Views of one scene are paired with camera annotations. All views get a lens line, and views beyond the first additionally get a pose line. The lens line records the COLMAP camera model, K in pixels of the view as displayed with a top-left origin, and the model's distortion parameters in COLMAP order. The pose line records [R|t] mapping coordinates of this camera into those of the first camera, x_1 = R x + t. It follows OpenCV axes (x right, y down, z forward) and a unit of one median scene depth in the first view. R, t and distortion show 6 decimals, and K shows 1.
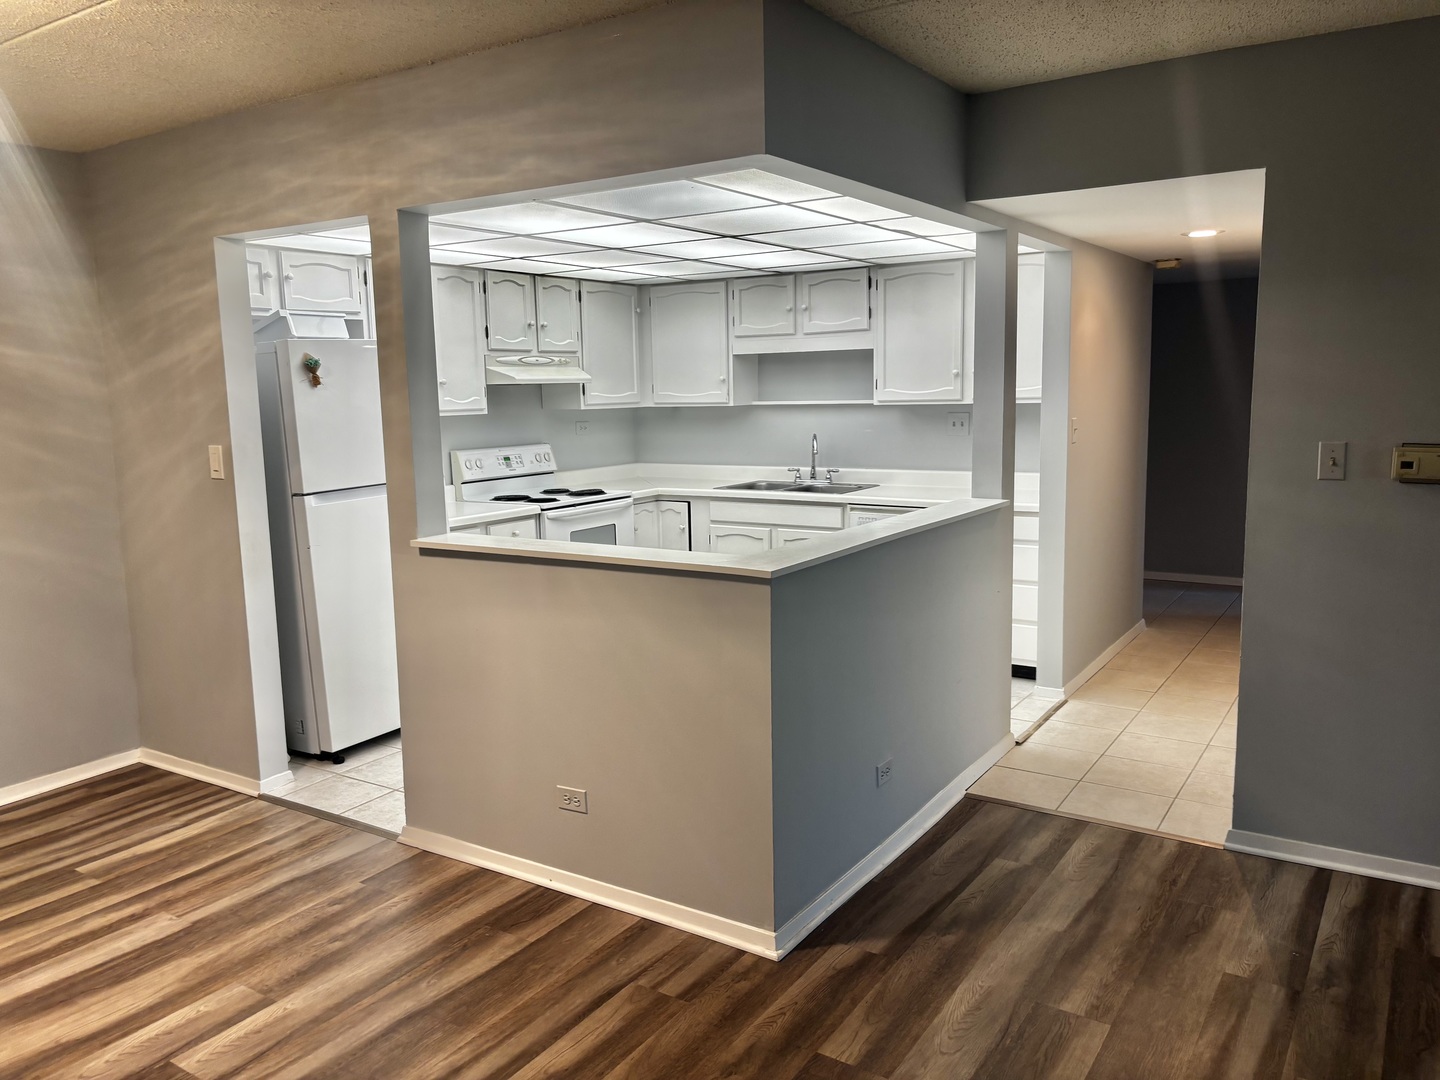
lens RADIAL K [[1086.4, 0, 714.4], [0, 1086.4, 536.6], [0, 0, 1]] dist [0.023787, -0.010632]
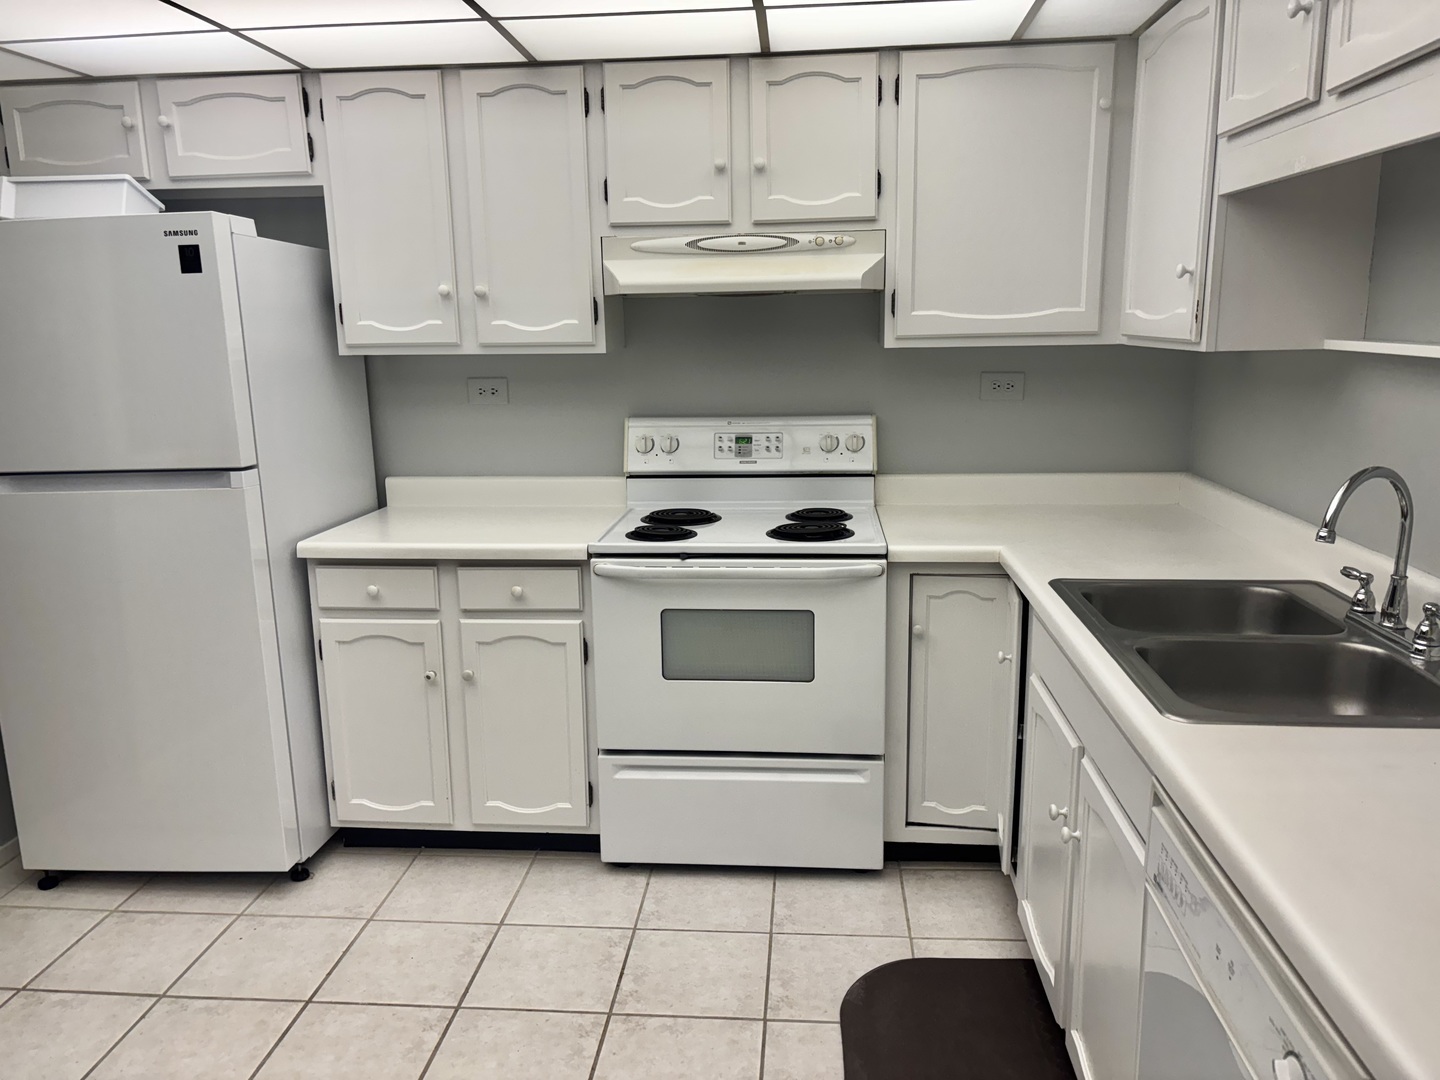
lens RADIAL K [[1086.4, 0, 718.3], [0, 1086.4, 550.2], [0, 0, 1]] dist [0.023787, -0.010632]
pose [[0.465155, 0.192362, -0.864076, 0.264713], [-0.116645, 0.980912, 0.155579, -0.099609], [0.877511, 0.028422, 0.478714, 0.743167]]
